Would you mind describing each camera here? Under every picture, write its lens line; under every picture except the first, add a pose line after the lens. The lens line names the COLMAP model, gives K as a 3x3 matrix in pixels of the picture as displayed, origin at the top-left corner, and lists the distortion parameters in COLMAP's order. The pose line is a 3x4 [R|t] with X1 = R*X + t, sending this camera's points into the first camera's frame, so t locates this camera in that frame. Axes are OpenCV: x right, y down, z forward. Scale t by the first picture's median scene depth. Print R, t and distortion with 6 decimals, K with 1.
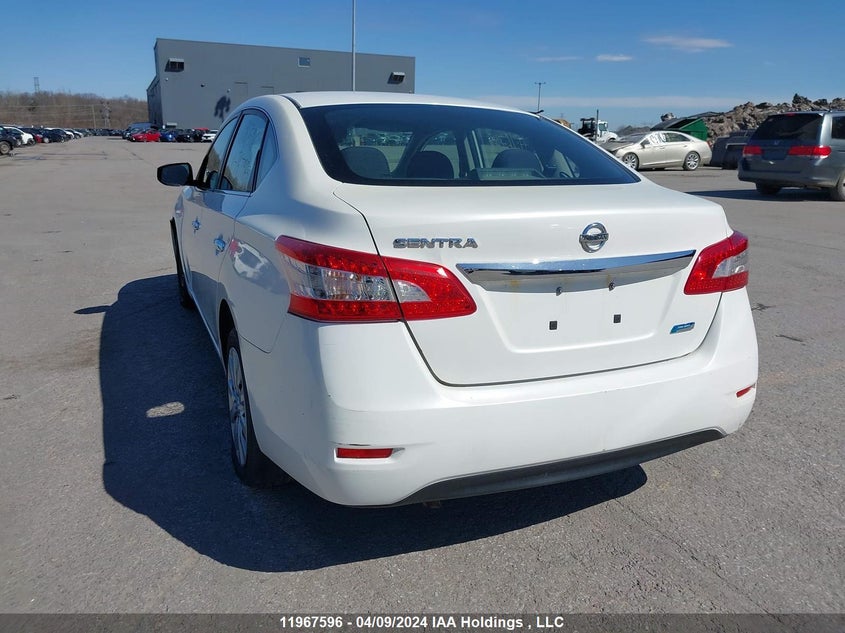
lens RADIAL K [[765.6, 0, 422.5], [0, 765.6, 316.5], [0, 0, 1]] dist [0.018995, 0.003409]
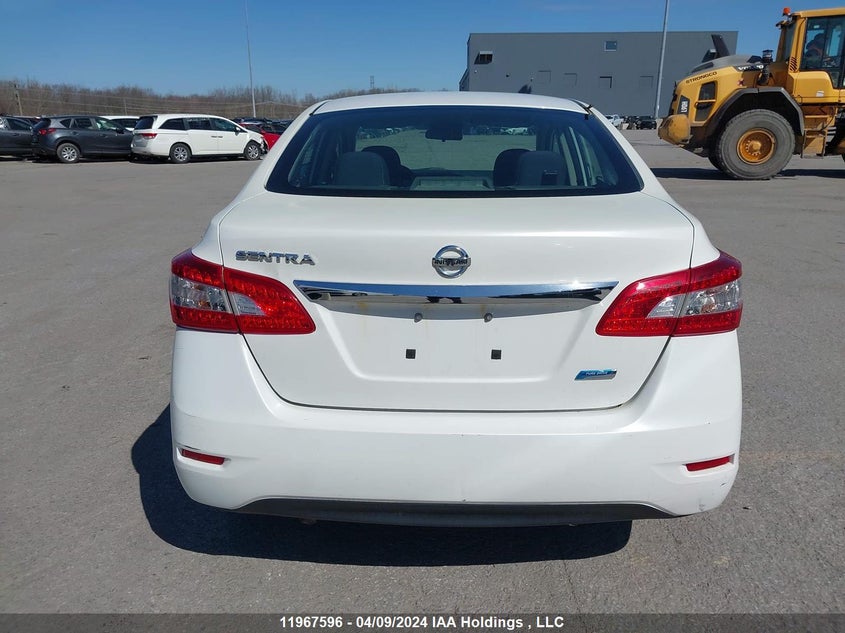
lens RADIAL K [[765.6, 0, 422.5], [0, 765.6, 316.5], [0, 0, 1]] dist [0.018995, 0.003409]
pose [[0.882965, 0.096958, -0.459316, 0.574141], [-0.087225, 0.995285, 0.042420, -0.070085], [0.461264, 0.002608, 0.887259, 0.188919]]
